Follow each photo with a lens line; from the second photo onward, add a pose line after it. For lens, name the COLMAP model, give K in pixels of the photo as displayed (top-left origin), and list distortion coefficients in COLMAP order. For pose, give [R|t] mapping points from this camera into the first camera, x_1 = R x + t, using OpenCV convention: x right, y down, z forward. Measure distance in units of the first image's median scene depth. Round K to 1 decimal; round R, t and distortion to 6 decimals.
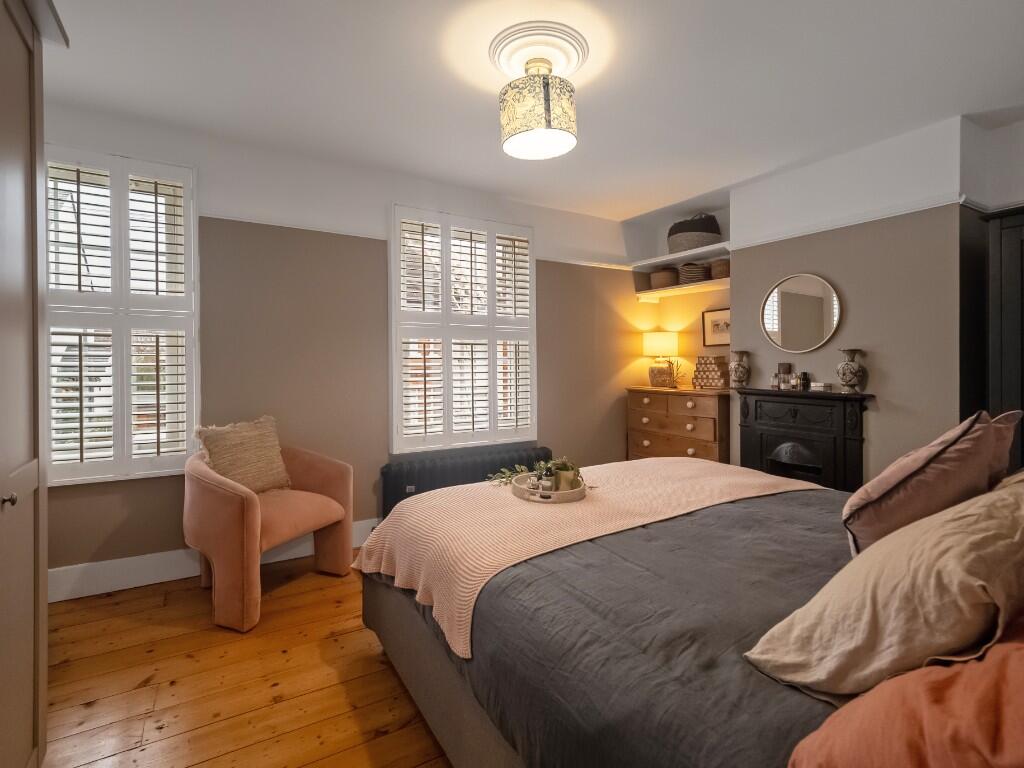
lens RADIAL K [[500.2, 0, 511.2], [0, 500.2, 376.7], [0, 0, 1]] dist [0.002774, 0.000205]
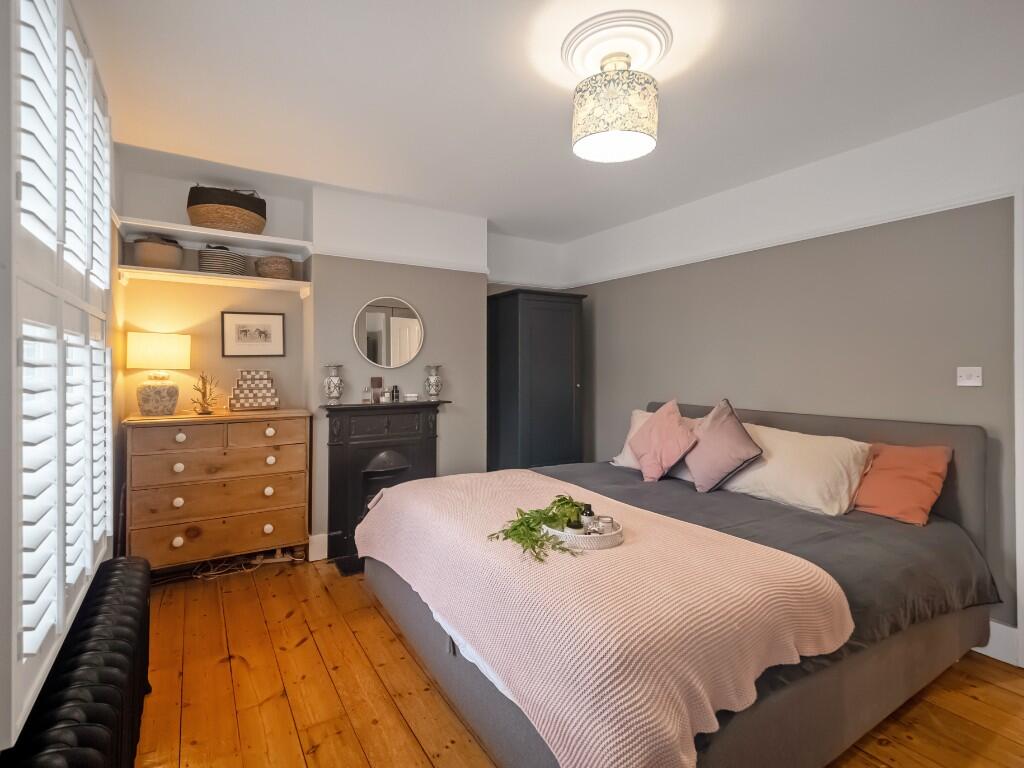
lens RADIAL K [[500.2, 0, 511.2], [0, 500.2, 376.7], [0, 0, 1]] dist [0.002774, 0.000205]
pose [[-0.029292, -0.018691, 0.999396, -0.430925], [0.029434, 0.999375, 0.019553, -0.034433], [-0.999137, 0.029989, -0.028724, 0.618785]]
